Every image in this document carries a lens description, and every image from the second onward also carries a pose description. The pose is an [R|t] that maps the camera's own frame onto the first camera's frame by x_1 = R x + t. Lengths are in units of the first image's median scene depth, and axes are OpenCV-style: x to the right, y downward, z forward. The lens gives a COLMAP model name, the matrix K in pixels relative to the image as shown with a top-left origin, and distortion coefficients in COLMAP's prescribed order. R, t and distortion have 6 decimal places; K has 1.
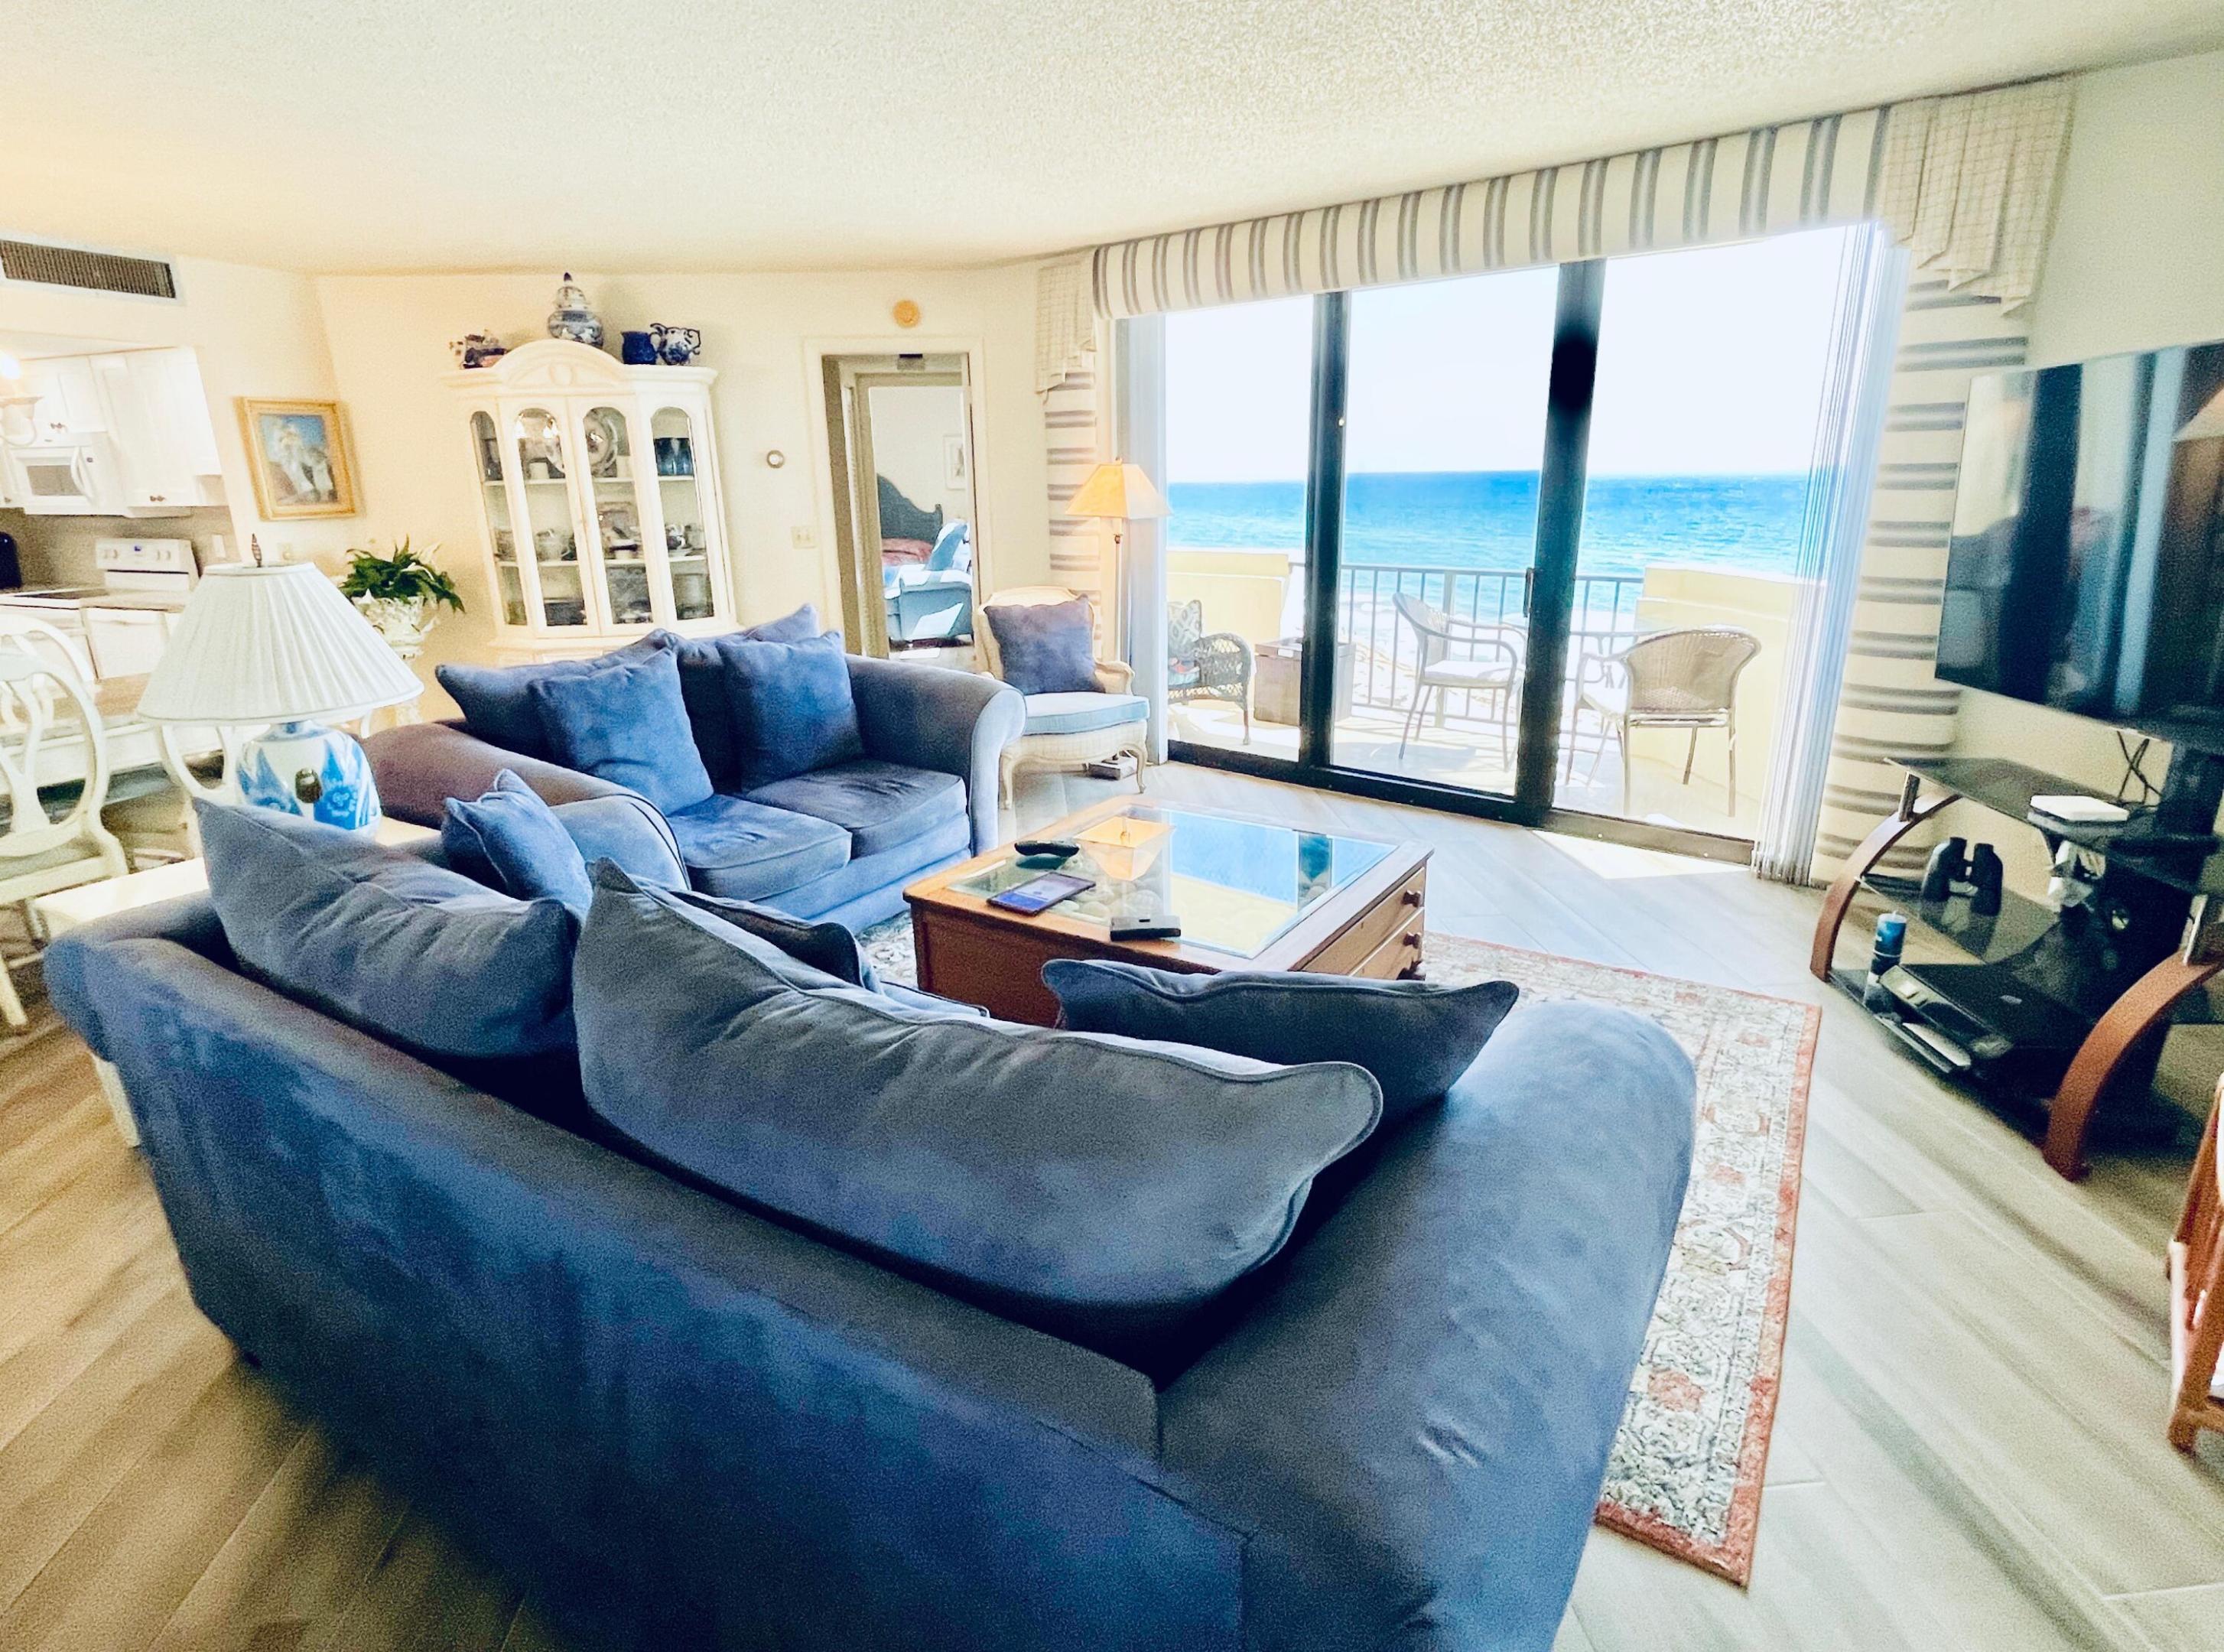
lens RADIAL K [[1121.1, 0, 1112.0], [0, 1121.1, 826.0], [0, 0, 1]] dist [0.032899, -0.026159]
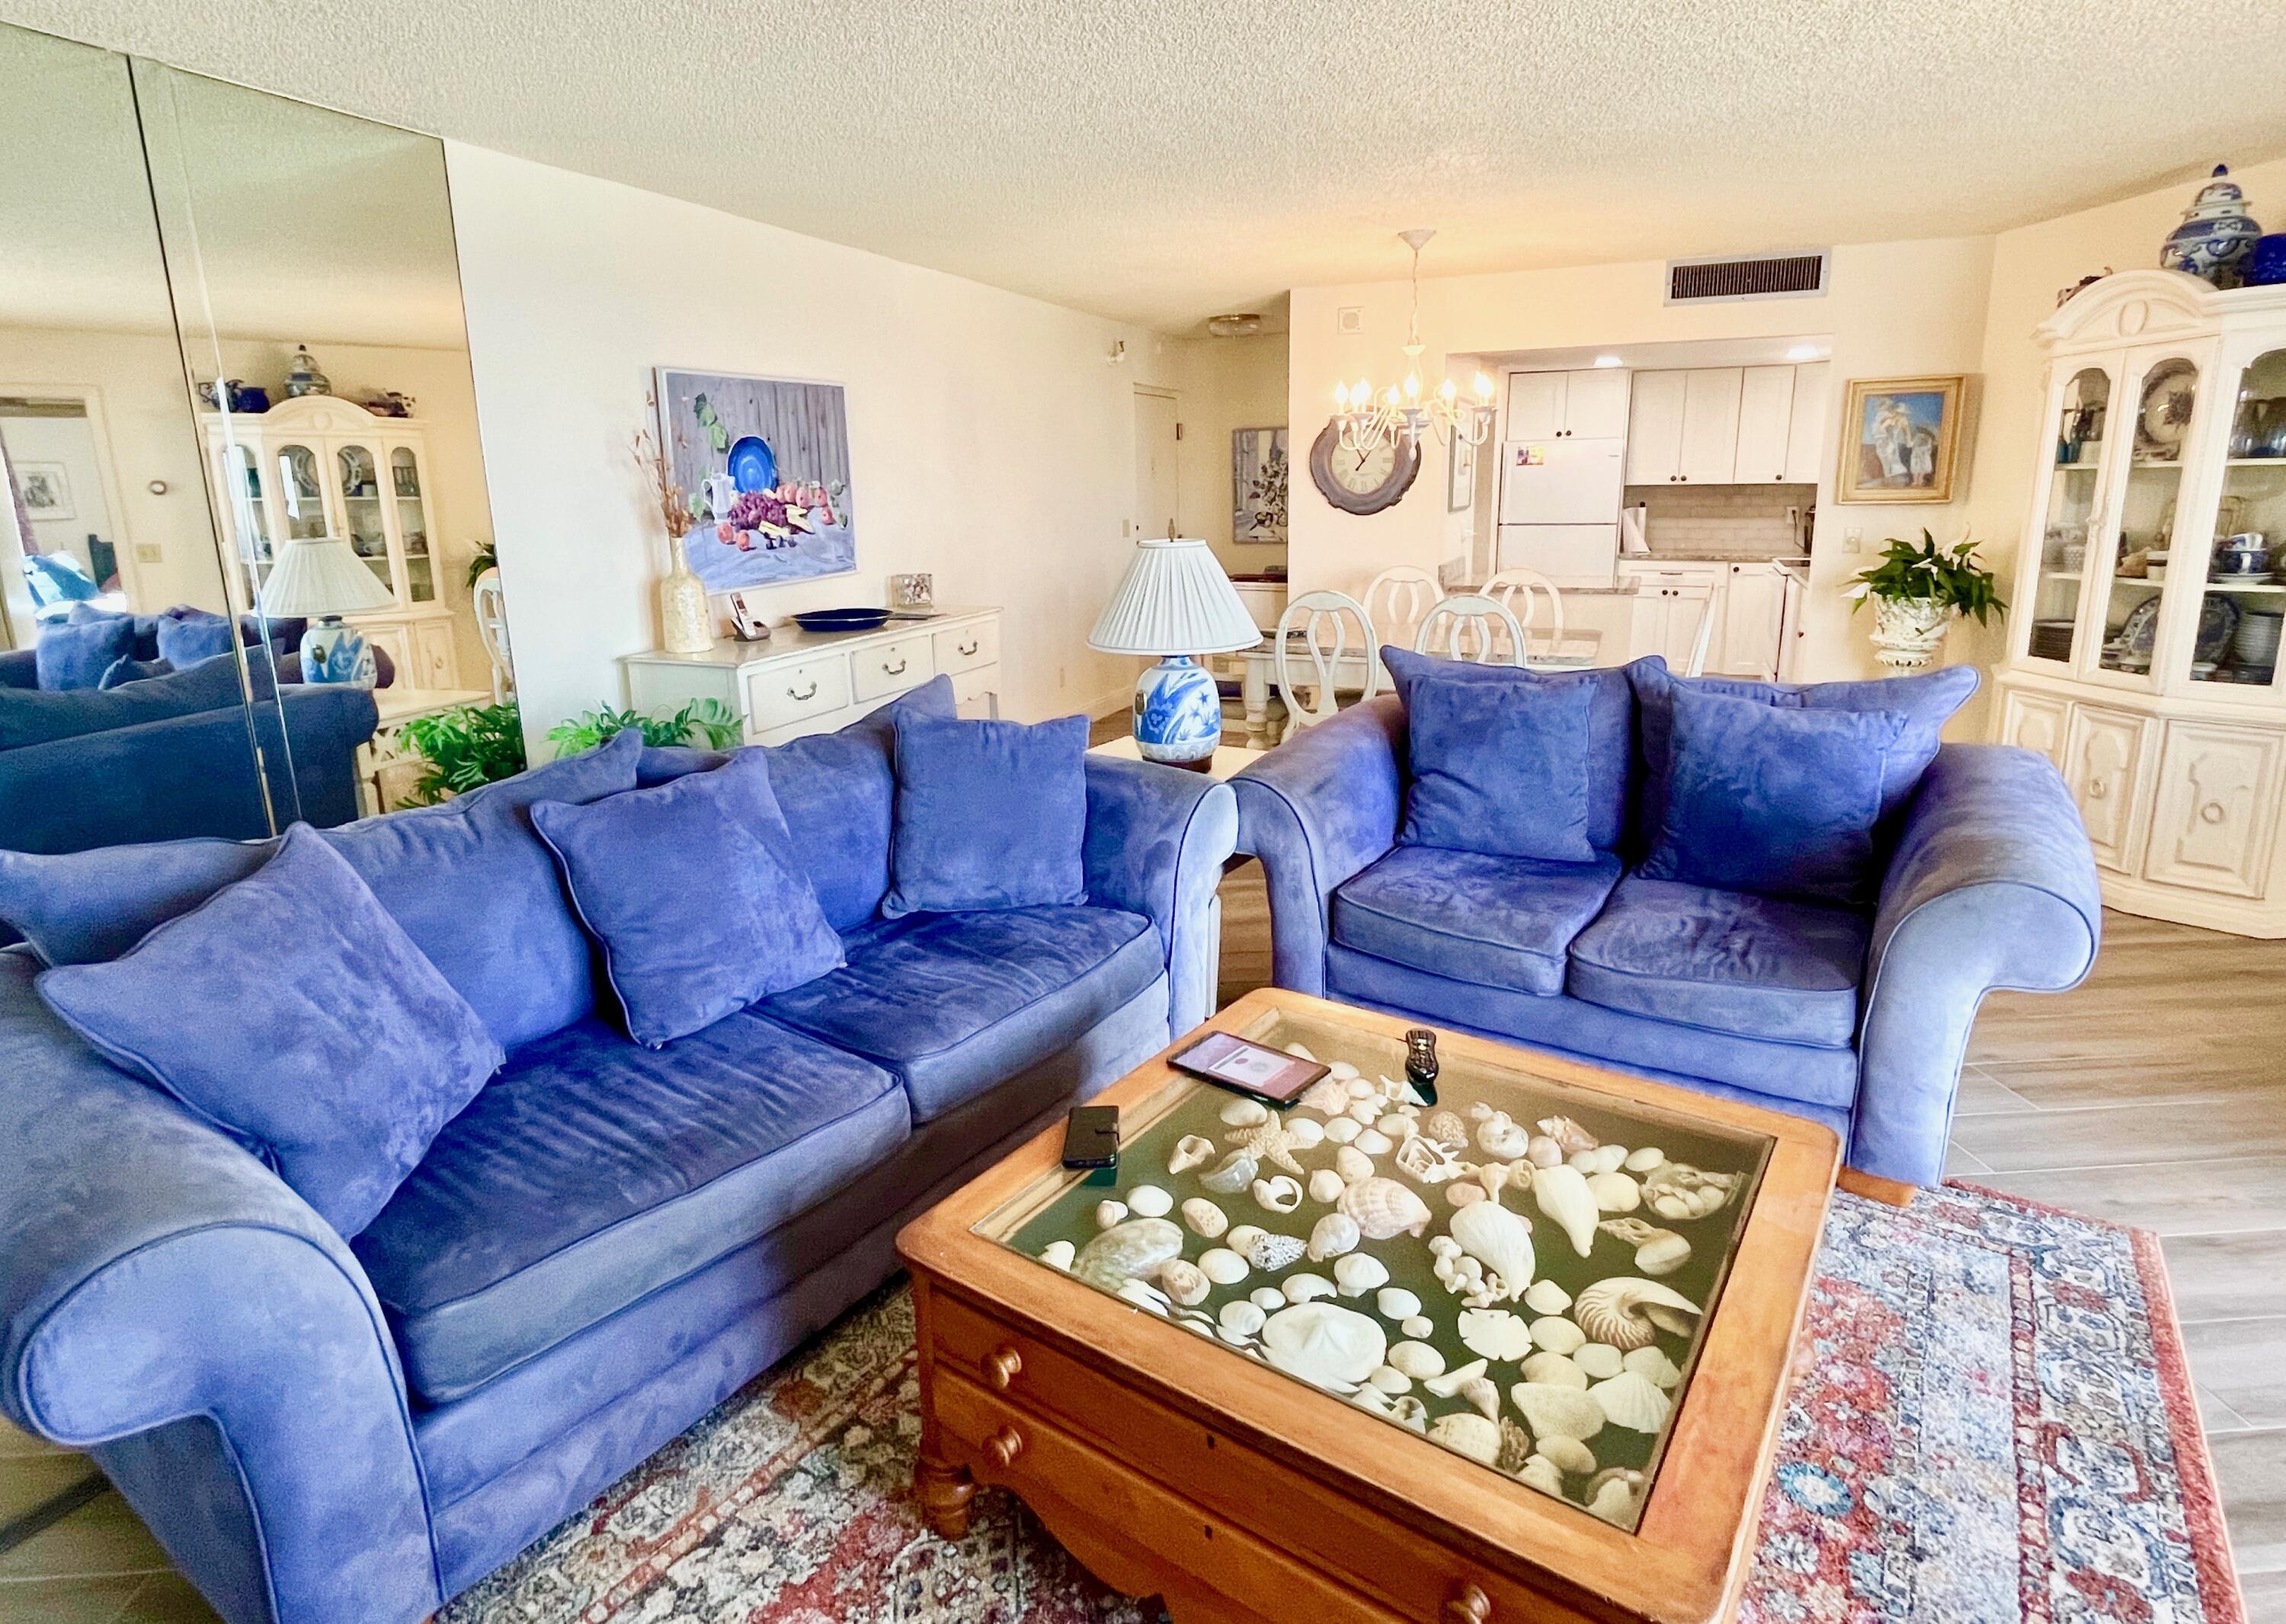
lens RADIAL K [[1219.5, 0, 1144.6], [0, 1219.5, 731.6], [0, 0, 1]] dist [-0.000716, 0.000178]
pose [[-0.023047, 0.219689, -0.975298, 0.362667], [-0.287405, 0.932919, 0.216935, -0.160740], [0.957532, 0.285305, 0.041639, 0.496946]]
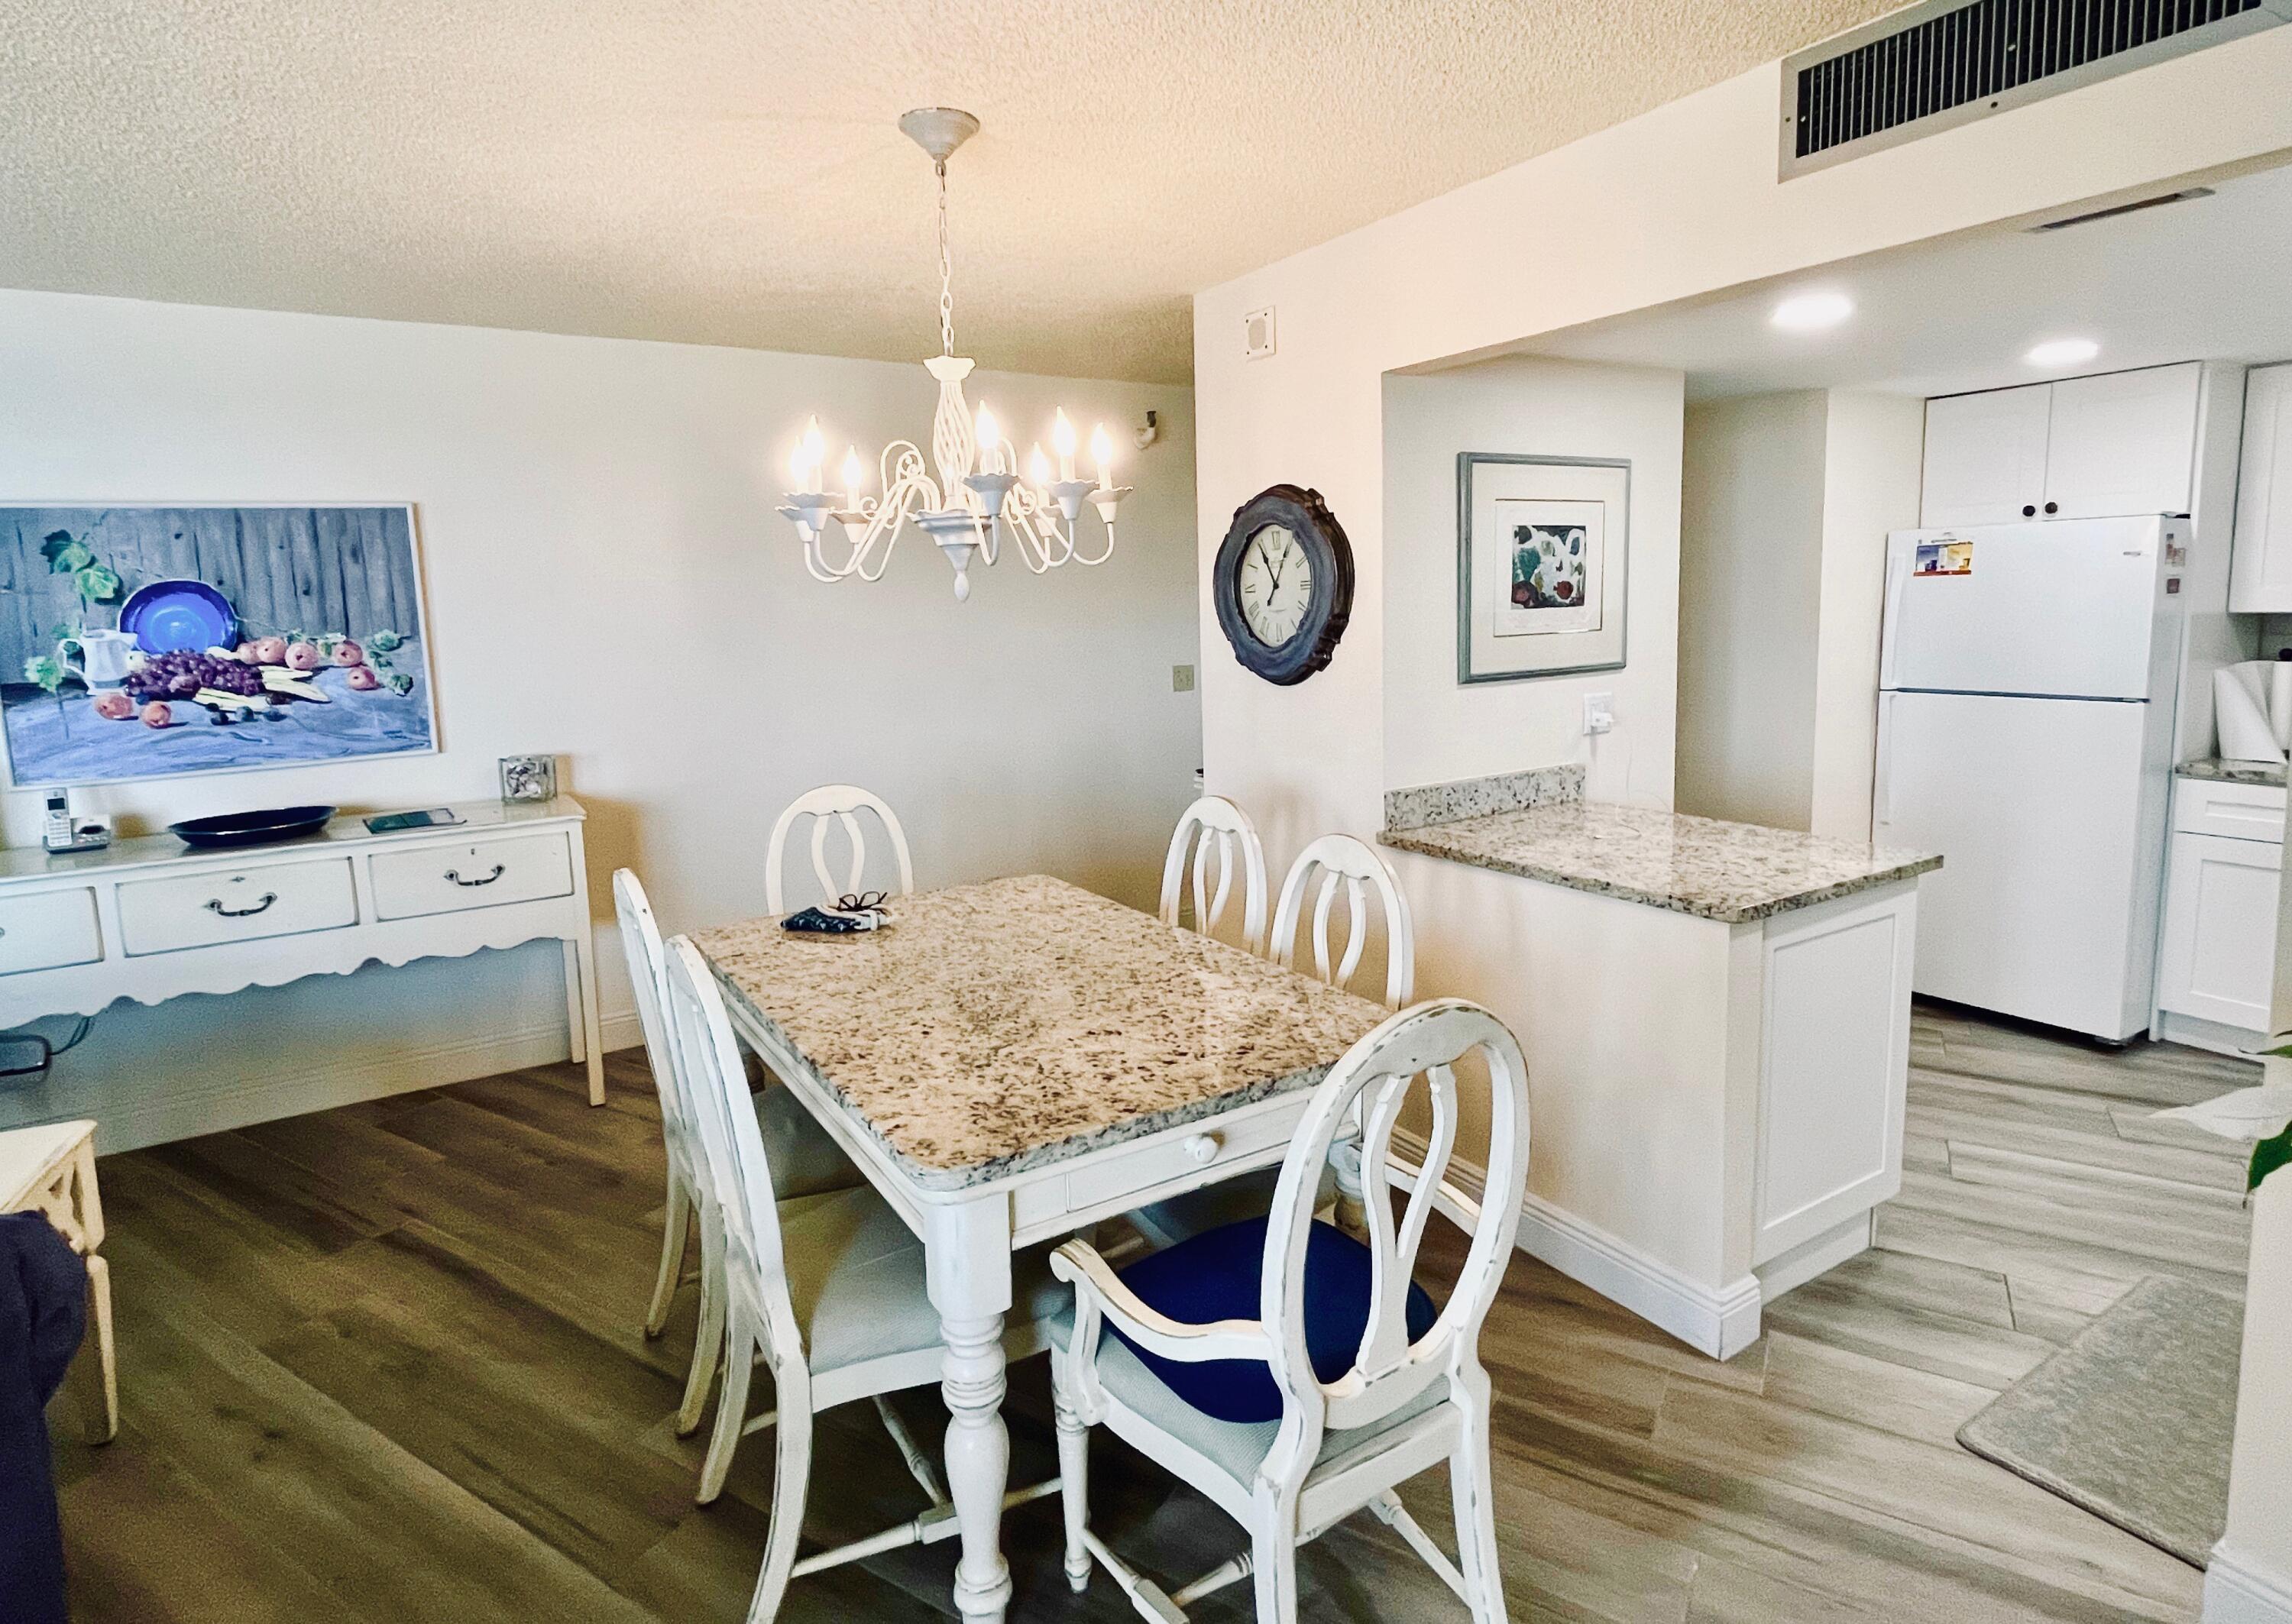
lens RADIAL K [[1192.3, 0, 1140.4], [0, 1192.3, 726.2], [0, 0, 1]] dist [0.000376, -0.002358]
pose [[-0.609153, 0.120087, -0.783908, -0.392479], [-0.202548, 0.932128, 0.300187, -0.332328], [0.766751, 0.341638, -0.543485, 1.040985]]
